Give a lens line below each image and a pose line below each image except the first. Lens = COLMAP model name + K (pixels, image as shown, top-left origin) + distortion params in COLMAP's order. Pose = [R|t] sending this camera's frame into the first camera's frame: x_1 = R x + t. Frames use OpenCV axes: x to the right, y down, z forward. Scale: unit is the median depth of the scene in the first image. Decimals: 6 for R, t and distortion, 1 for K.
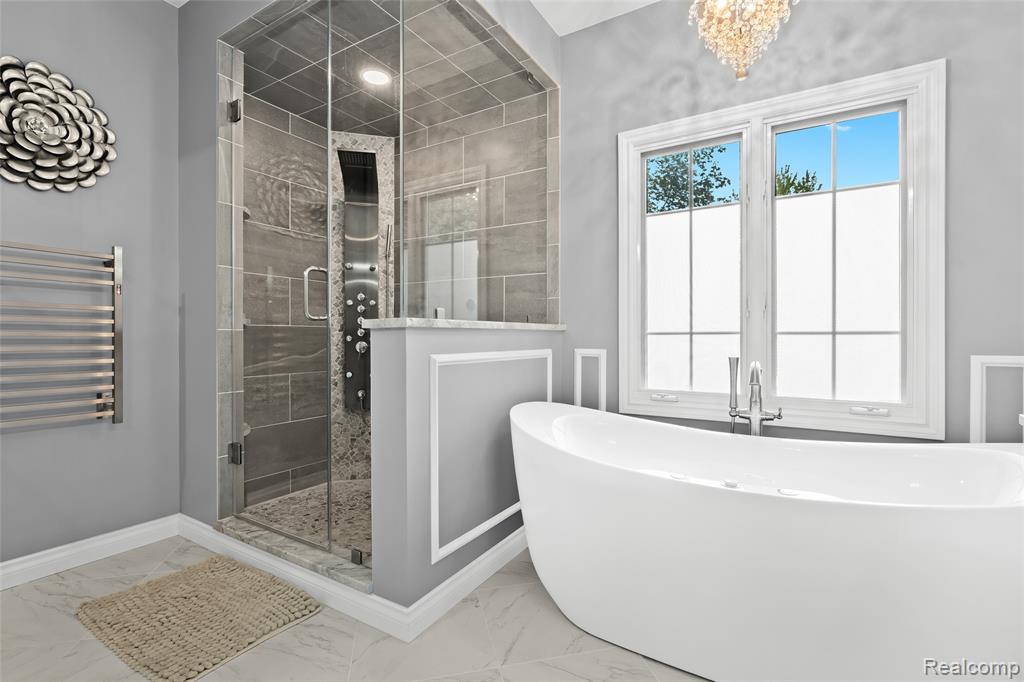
lens RADIAL K [[463.9, 0, 510.2], [0, 463.9, 343.3], [0, 0, 1]] dist [-0.007552, 0.003691]
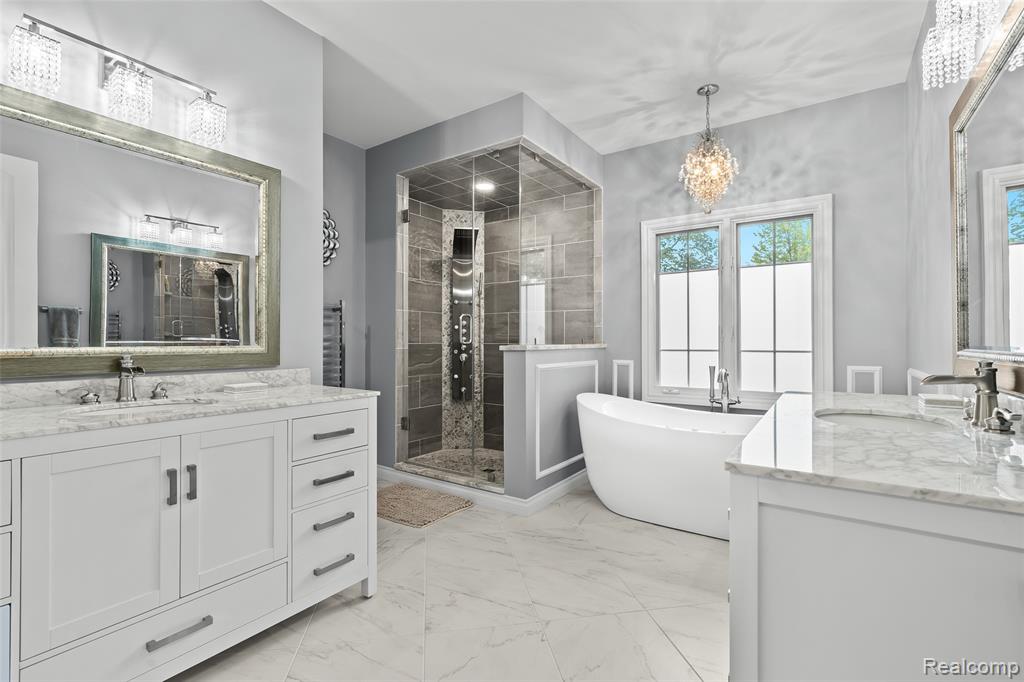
lens RADIAL K [[463.9, 0, 511.5], [0, 463.9, 342.4], [0, 0, 1]] dist [-0.007552, 0.003691]
pose [[0.998442, 0.000395, -0.055797, -0.124219], [-0.001105, 0.999919, -0.012697, -0.029514], [0.055787, 0.012739, 0.998361, -0.624467]]
